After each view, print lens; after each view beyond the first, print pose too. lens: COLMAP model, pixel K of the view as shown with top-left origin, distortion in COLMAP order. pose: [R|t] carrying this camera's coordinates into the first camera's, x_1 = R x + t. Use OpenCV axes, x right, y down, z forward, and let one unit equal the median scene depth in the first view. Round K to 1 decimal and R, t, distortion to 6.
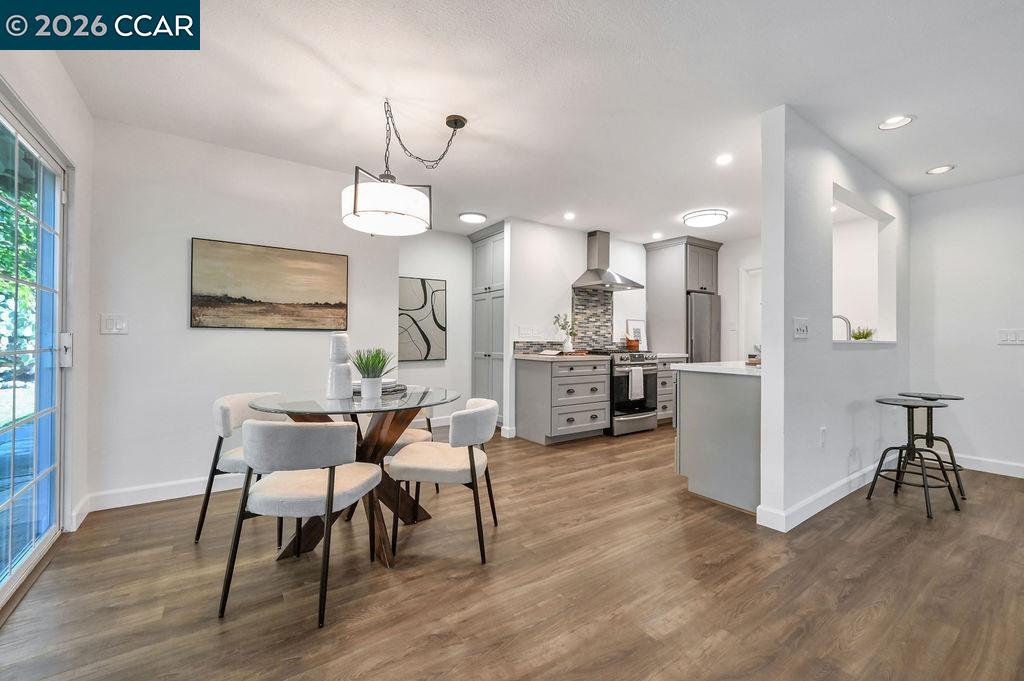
lens RADIAL K [[416.2, 0, 512.8], [0, 416.2, 337.5], [0, 0, 1]] dist [-0.000850, 0.000599]
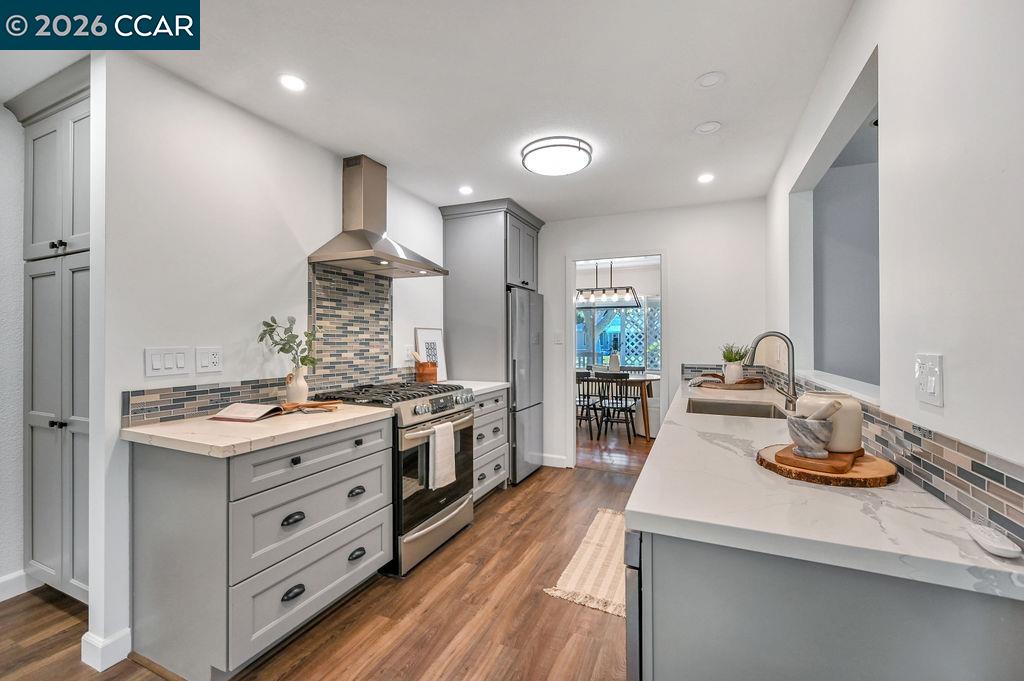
lens RADIAL K [[416.2, 0, 512.8], [0, 416.2, 337.5], [0, 0, 1]] dist [-0.000850, 0.000599]
pose [[0.854803, -0.004800, 0.518930, 0.102477], [0.003491, 0.999988, 0.003498, -0.037103], [-0.518940, -0.001178, 0.854810, 0.507118]]
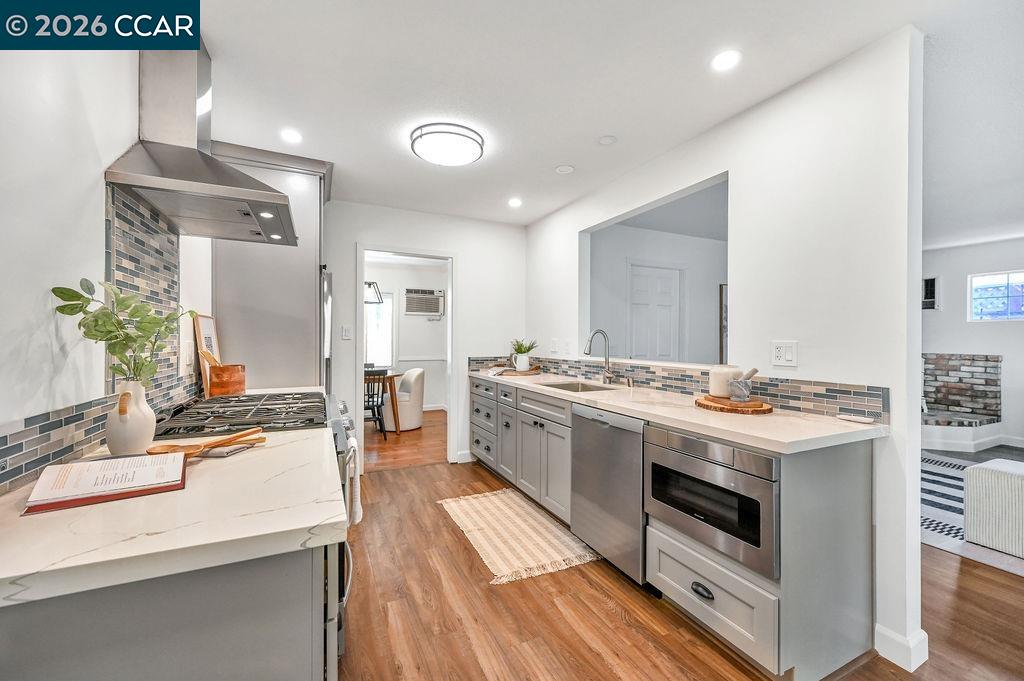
lens RADIAL K [[408.9, 0, 508.7], [0, 408.9, 338.4], [0, 0, 1]] dist [-0.000478, 0.000041]
pose [[0.169282, -0.006297, 0.985548, -0.065616], [-0.008325, 0.999935, 0.007819, -0.031243], [-0.985533, -0.009528, 0.169218, 0.779126]]
